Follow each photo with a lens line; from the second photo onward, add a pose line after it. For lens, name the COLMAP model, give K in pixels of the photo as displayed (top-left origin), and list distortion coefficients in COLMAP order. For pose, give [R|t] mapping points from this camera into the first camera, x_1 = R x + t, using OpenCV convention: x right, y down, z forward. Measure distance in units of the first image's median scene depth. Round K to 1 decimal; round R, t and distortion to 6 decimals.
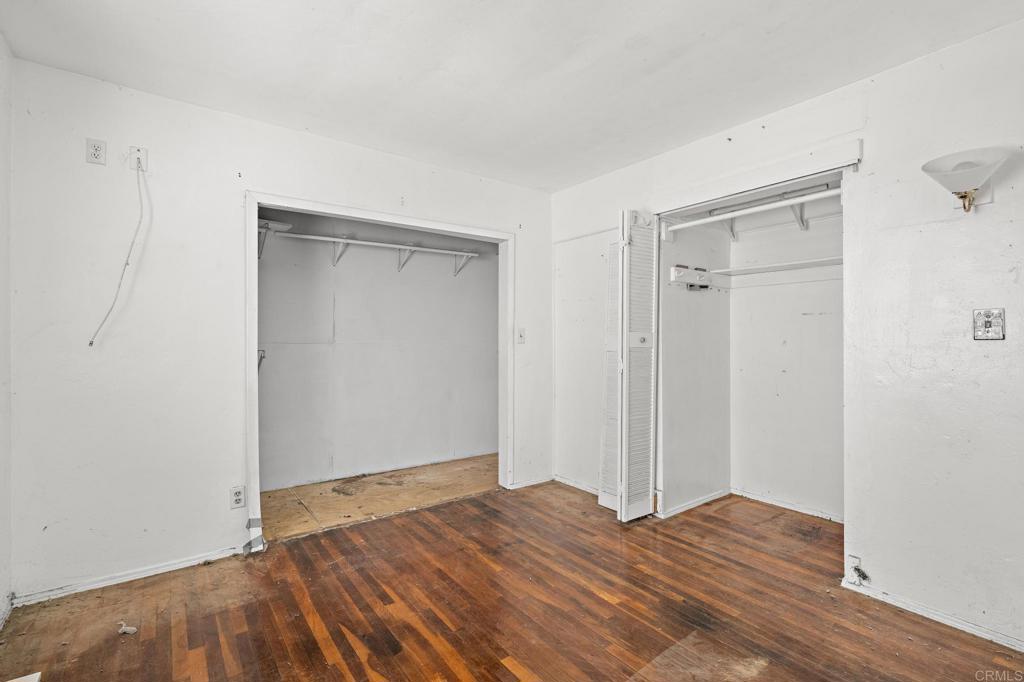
lens RADIAL K [[452.1, 0, 522.6], [0, 452.1, 339.4], [0, 0, 1]] dist [0.001468, -0.000073]
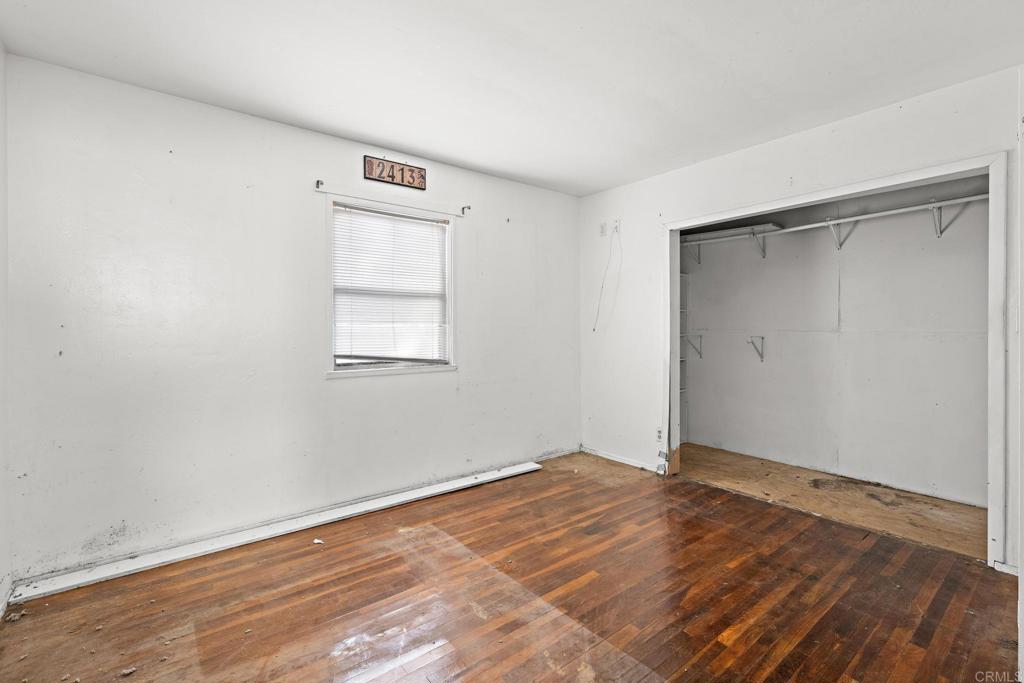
lens RADIAL K [[452.1, 0, 523.1], [0, 452.1, 337.1], [0, 0, 1]] dist [0.001468, -0.000073]
pose [[0.051377, 0.015471, -0.998559, 0.784160], [0.000763, 0.999879, 0.015531, 0.008165], [0.998679, -0.001559, 0.051359, 0.462795]]
